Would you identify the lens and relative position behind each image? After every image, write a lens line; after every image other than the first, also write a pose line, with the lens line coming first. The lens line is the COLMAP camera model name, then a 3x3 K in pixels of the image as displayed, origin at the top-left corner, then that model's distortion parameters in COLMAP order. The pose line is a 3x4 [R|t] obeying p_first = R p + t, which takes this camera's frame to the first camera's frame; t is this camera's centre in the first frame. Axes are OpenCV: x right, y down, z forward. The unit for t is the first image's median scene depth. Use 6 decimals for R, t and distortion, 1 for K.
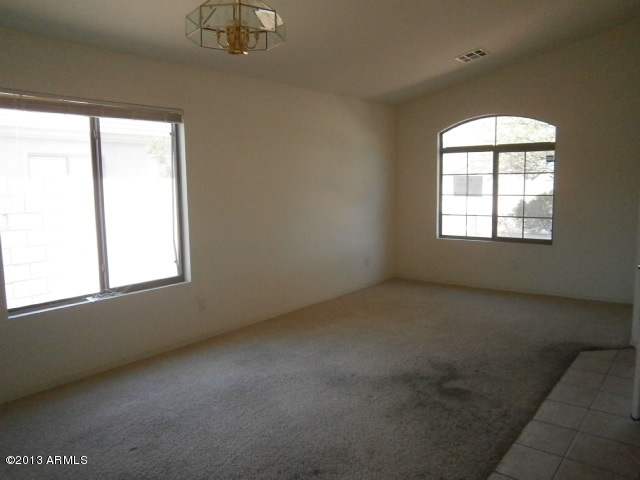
lens RADIAL K [[499.3, 0, 318.5], [0, 499.3, 243.9], [0, 0, 1]] dist [-0.070919, 0.047986]
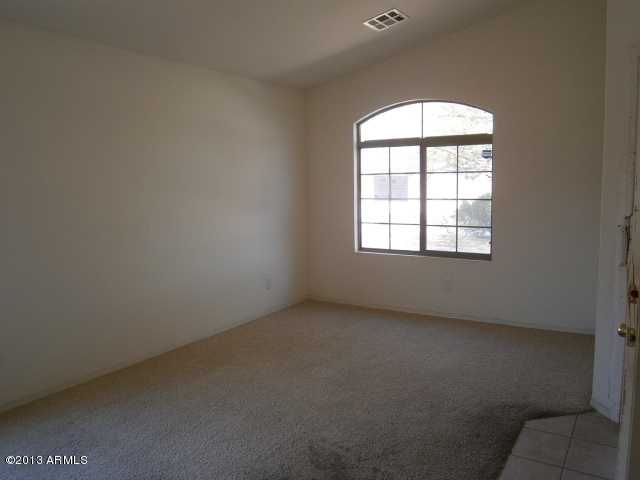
lens RADIAL K [[499.3, 0, 320.5], [0, 499.3, 241.7], [0, 0, 1]] dist [-0.070919, 0.047986]
pose [[0.995227, -0.012818, 0.096737, 0.109068], [0.013235, 0.999906, -0.003678, -0.027936], [-0.096680, 0.004940, 0.995303, 0.201607]]
